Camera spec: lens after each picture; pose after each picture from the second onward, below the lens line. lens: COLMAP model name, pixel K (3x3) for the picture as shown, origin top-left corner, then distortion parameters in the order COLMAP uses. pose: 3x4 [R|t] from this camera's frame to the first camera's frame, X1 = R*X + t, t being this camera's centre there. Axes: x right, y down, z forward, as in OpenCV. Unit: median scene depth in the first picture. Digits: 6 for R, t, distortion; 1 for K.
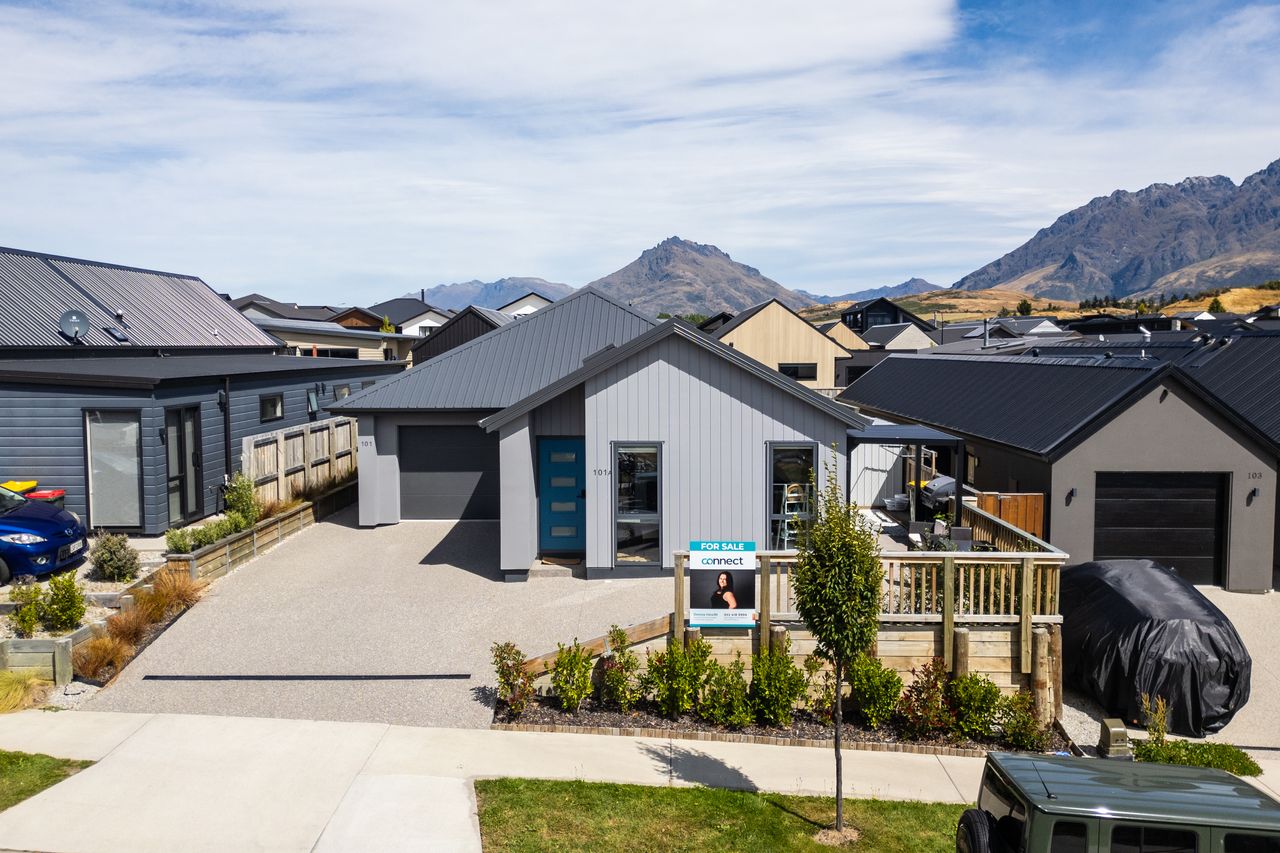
lens RADIAL K [[1111.3, 0, 640.0], [0, 1111.3, 426.5], [0, 0, 1]] dist [0.135878, -0.212247]
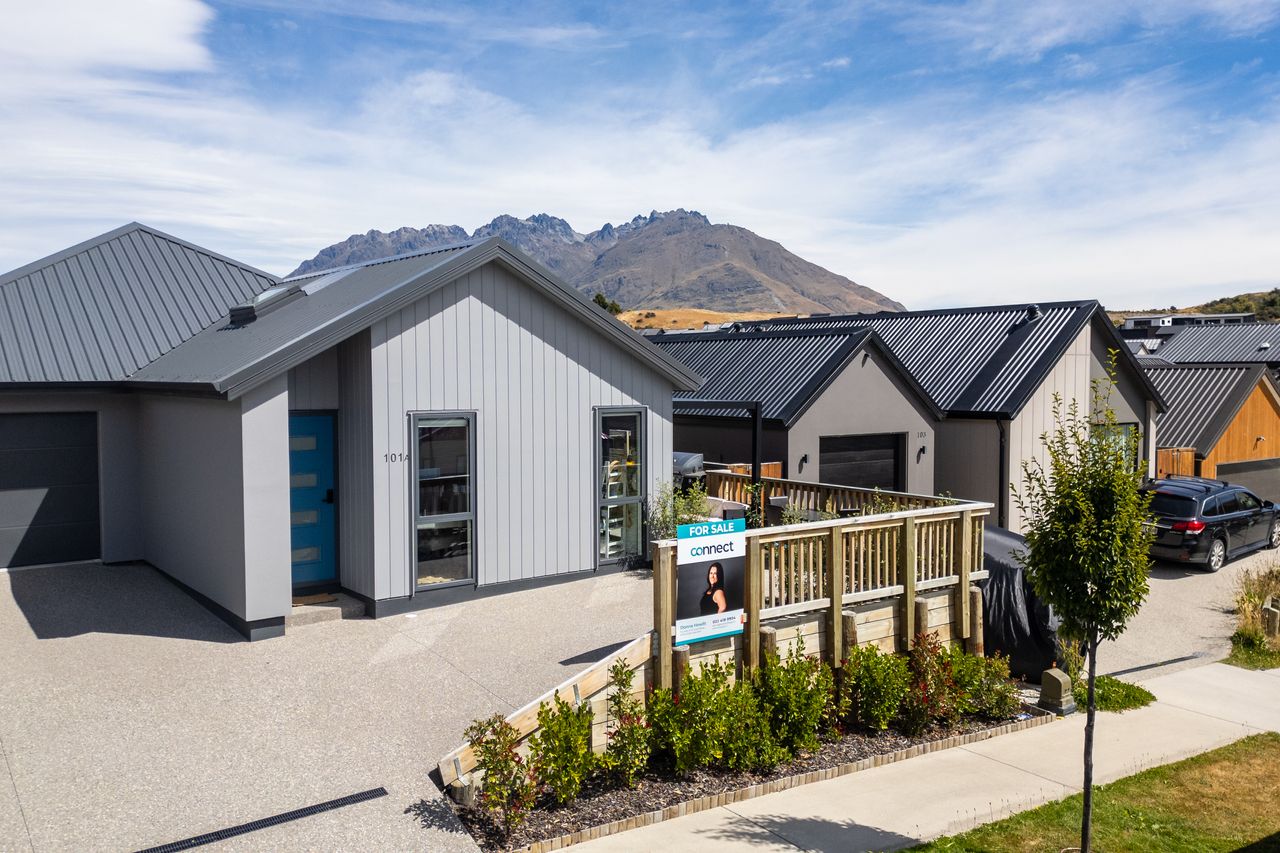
lens RADIAL K [[1111.3, 0, 640.0], [0, 1111.3, 426.5], [0, 0, 1]] dist [0.135878, -0.212247]
pose [[0.771670, -0.029175, 0.635353, -0.356962], [0.047561, 0.998797, -0.011900, 0.037772], [-0.634242, 0.039401, 0.772130, 0.376084]]
